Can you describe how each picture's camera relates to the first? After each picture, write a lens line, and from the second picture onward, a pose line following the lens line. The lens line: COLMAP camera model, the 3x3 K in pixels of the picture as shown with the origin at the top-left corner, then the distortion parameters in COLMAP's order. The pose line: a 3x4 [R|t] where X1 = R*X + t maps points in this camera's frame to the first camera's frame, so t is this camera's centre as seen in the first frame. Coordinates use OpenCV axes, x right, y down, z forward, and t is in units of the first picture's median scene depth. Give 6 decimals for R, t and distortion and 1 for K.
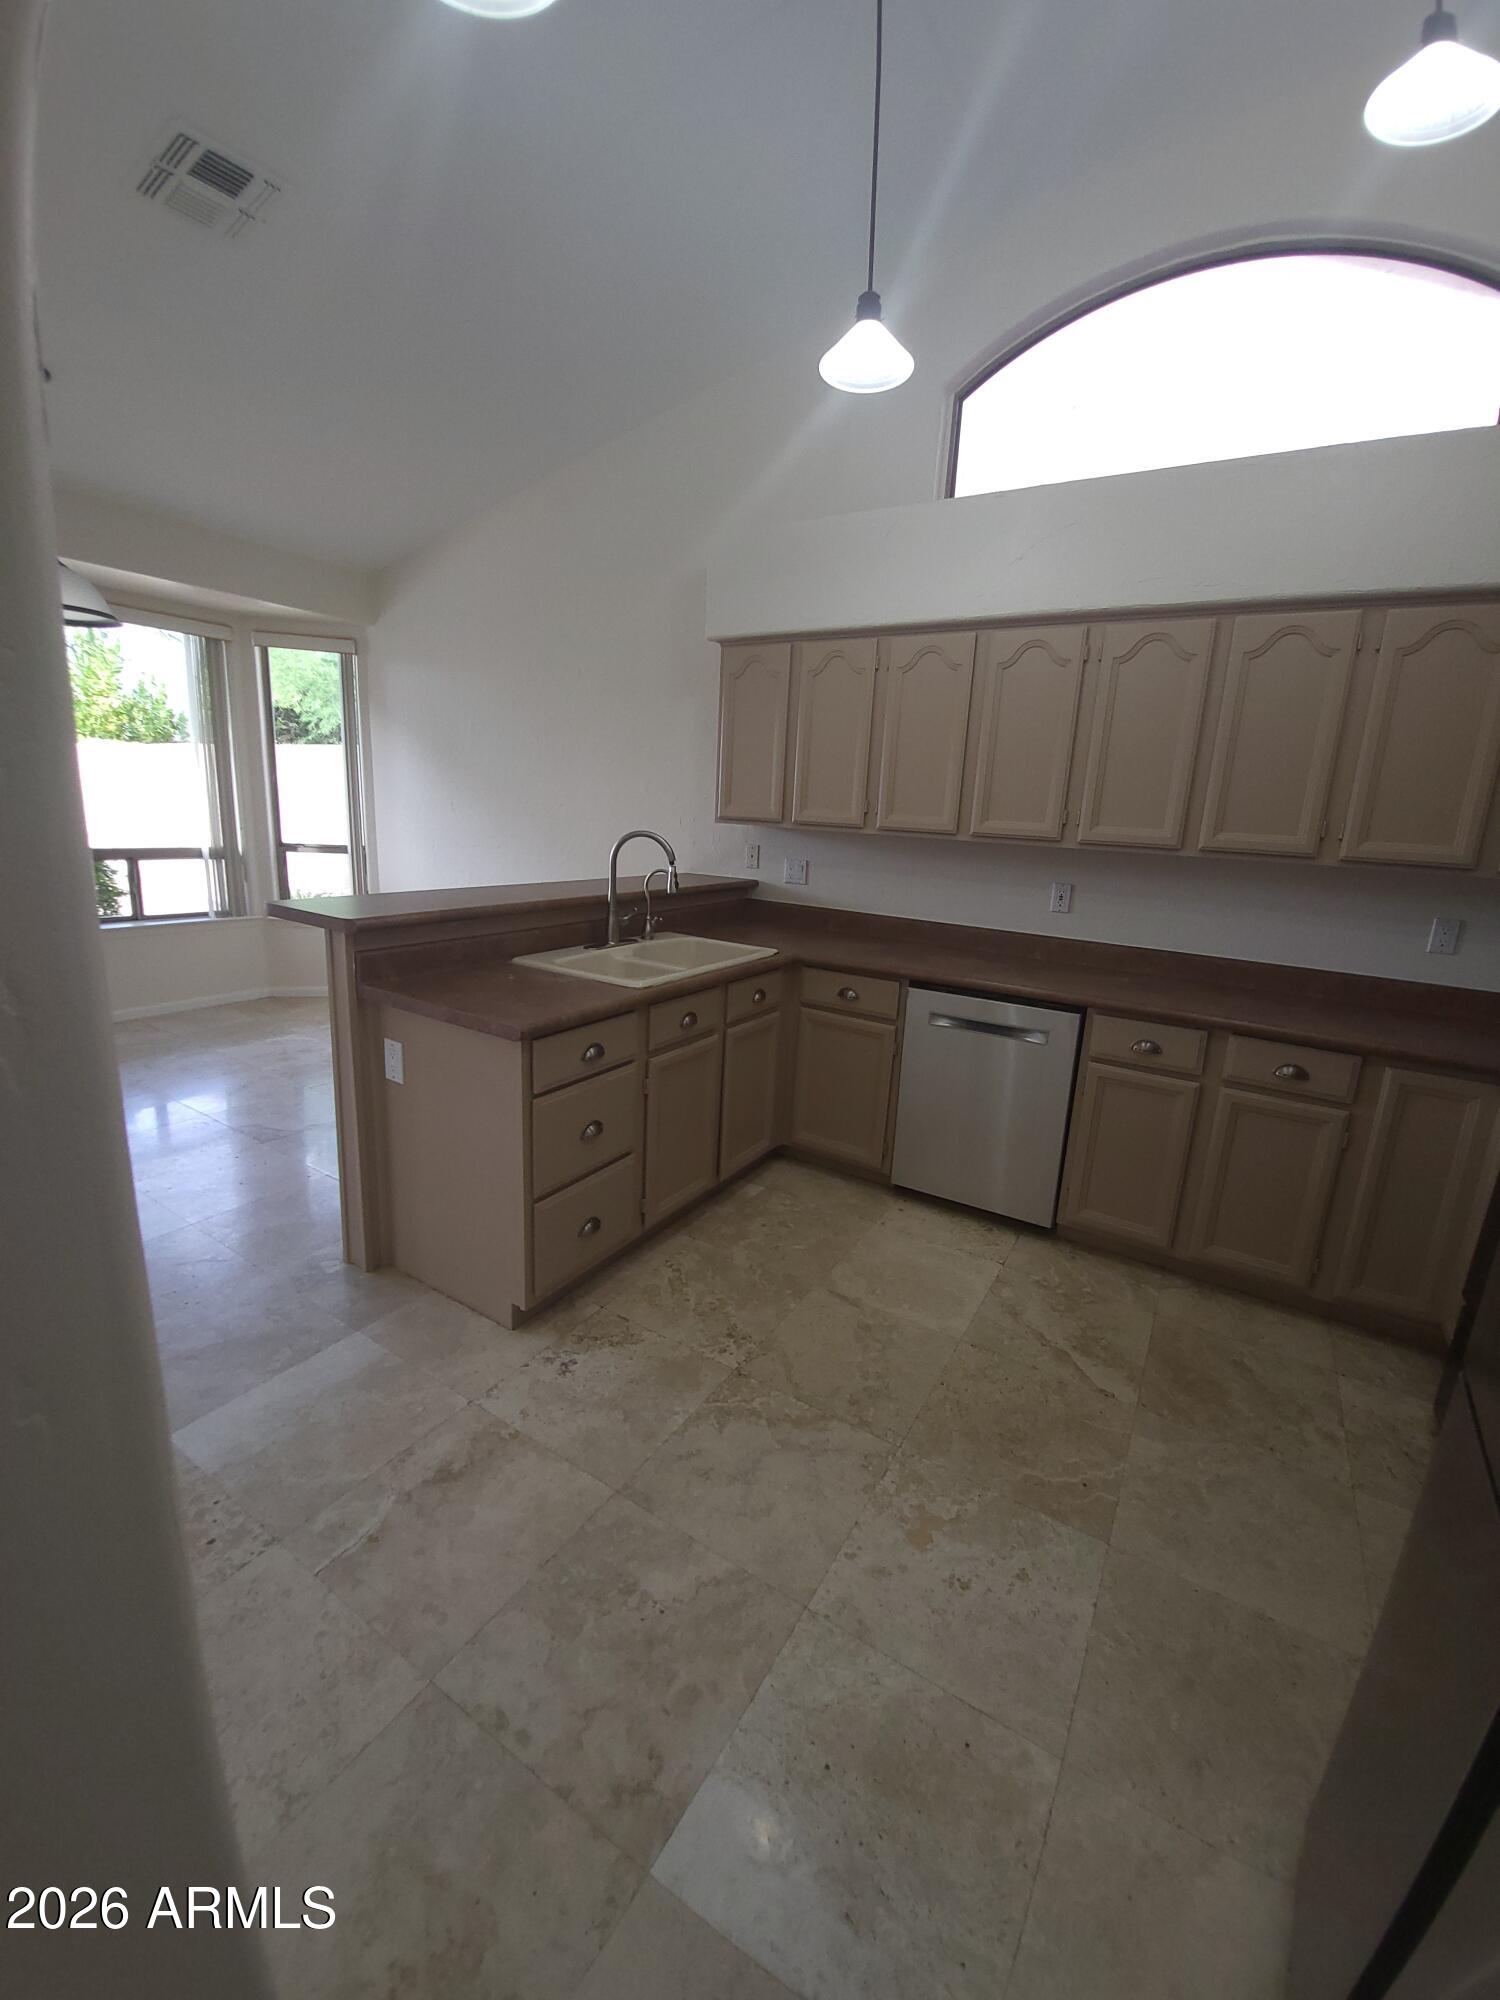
lens RADIAL K [[785.4, 0, 751.4], [0, 785.4, 982.0], [0, 0, 1]] dist [-0.008828, -0.006188]
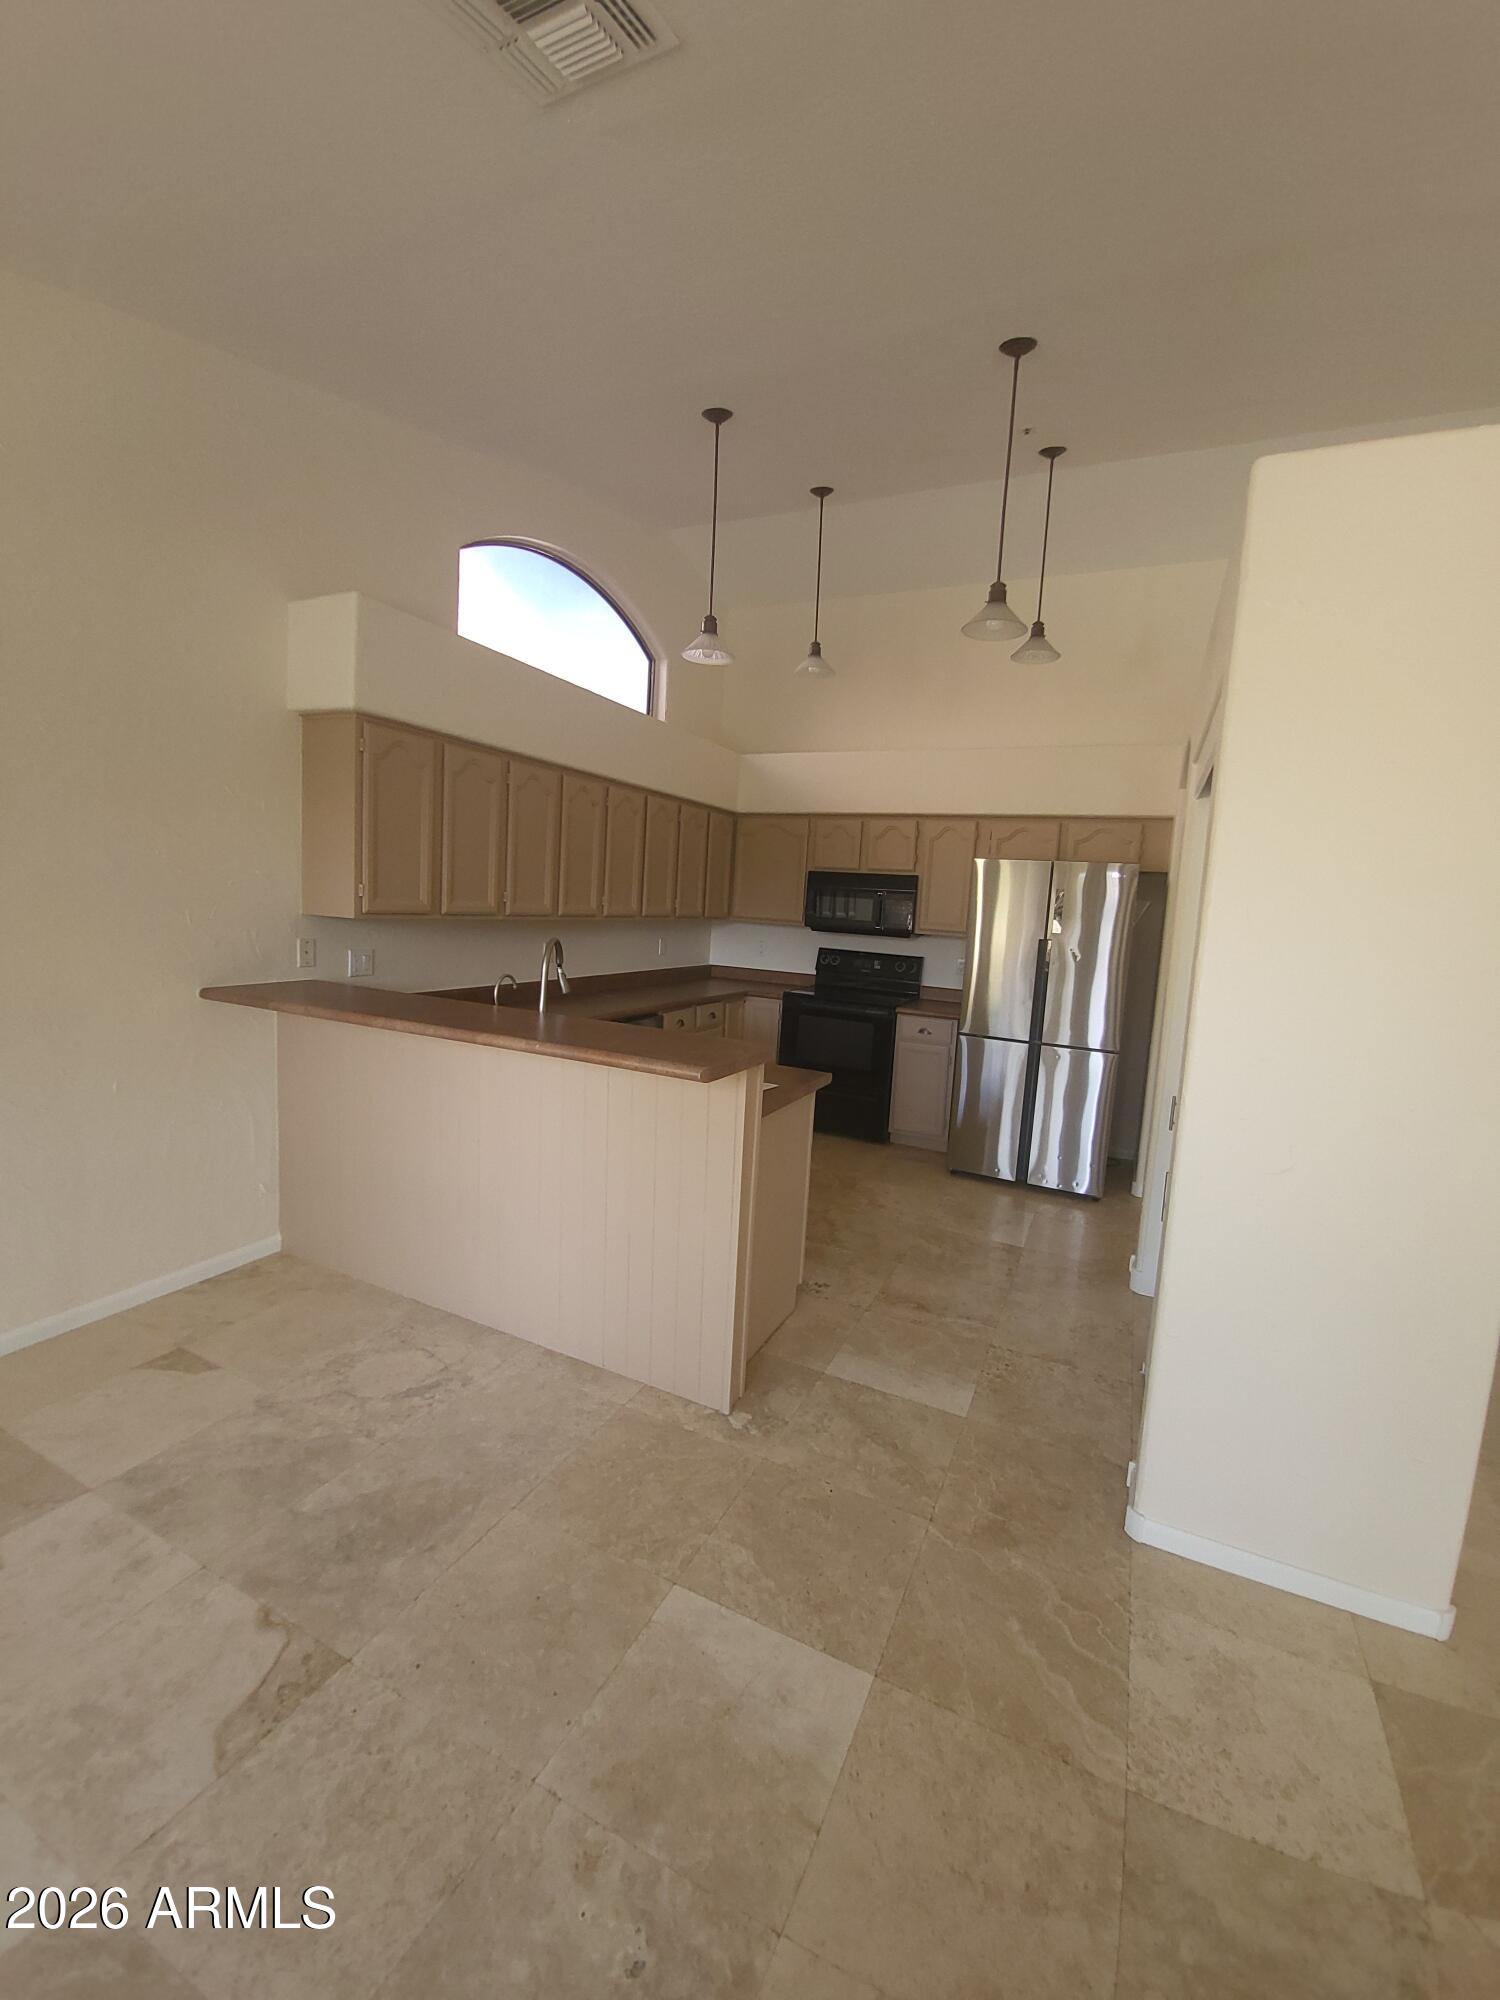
lens RADIAL K [[785.4, 0, 779.7], [0, 785.4, 987.1], [0, 0, 1]] dist [-0.008828, -0.006188]
pose [[-0.117233, -0.161062, 0.979957, -1.193375], [0.158252, 0.971123, 0.178542, -0.265552], [-0.980415, 0.176011, -0.088359, 0.809551]]
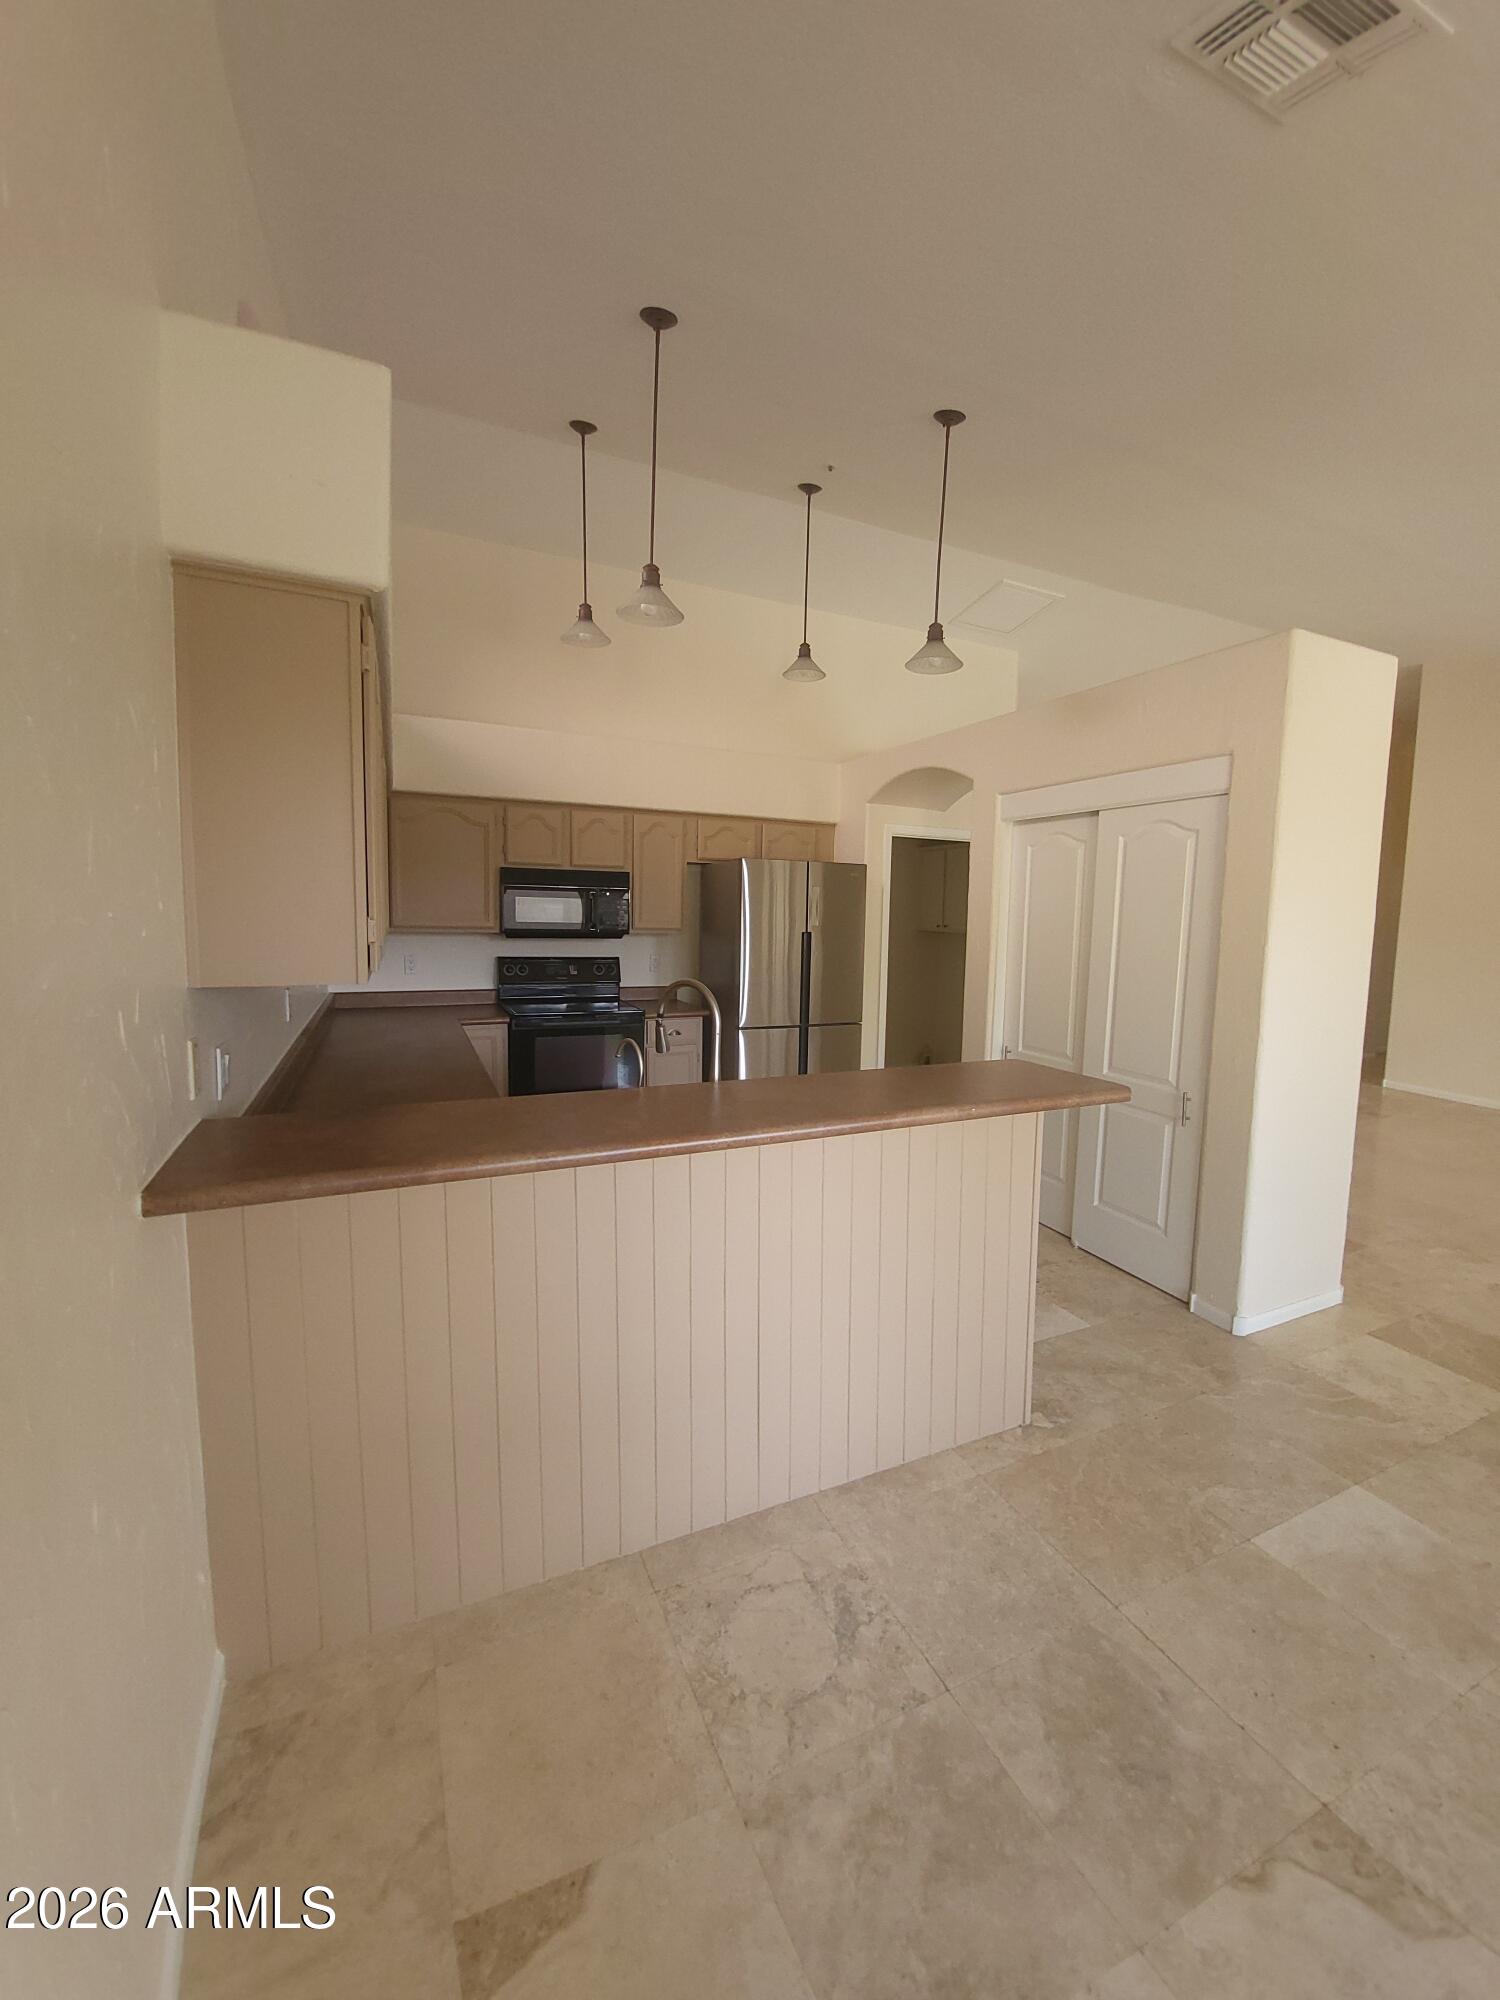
lens RADIAL K [[785.4, 0, 754.6], [0, 785.4, 984.1], [0, 0, 1]] dist [-0.008828, -0.006188]
pose [[-0.827402, -0.119222, 0.548810, -0.625878], [0.064016, 0.950818, 0.303064, -0.410405], [-0.557950, 0.285889, -0.779076, 1.538195]]
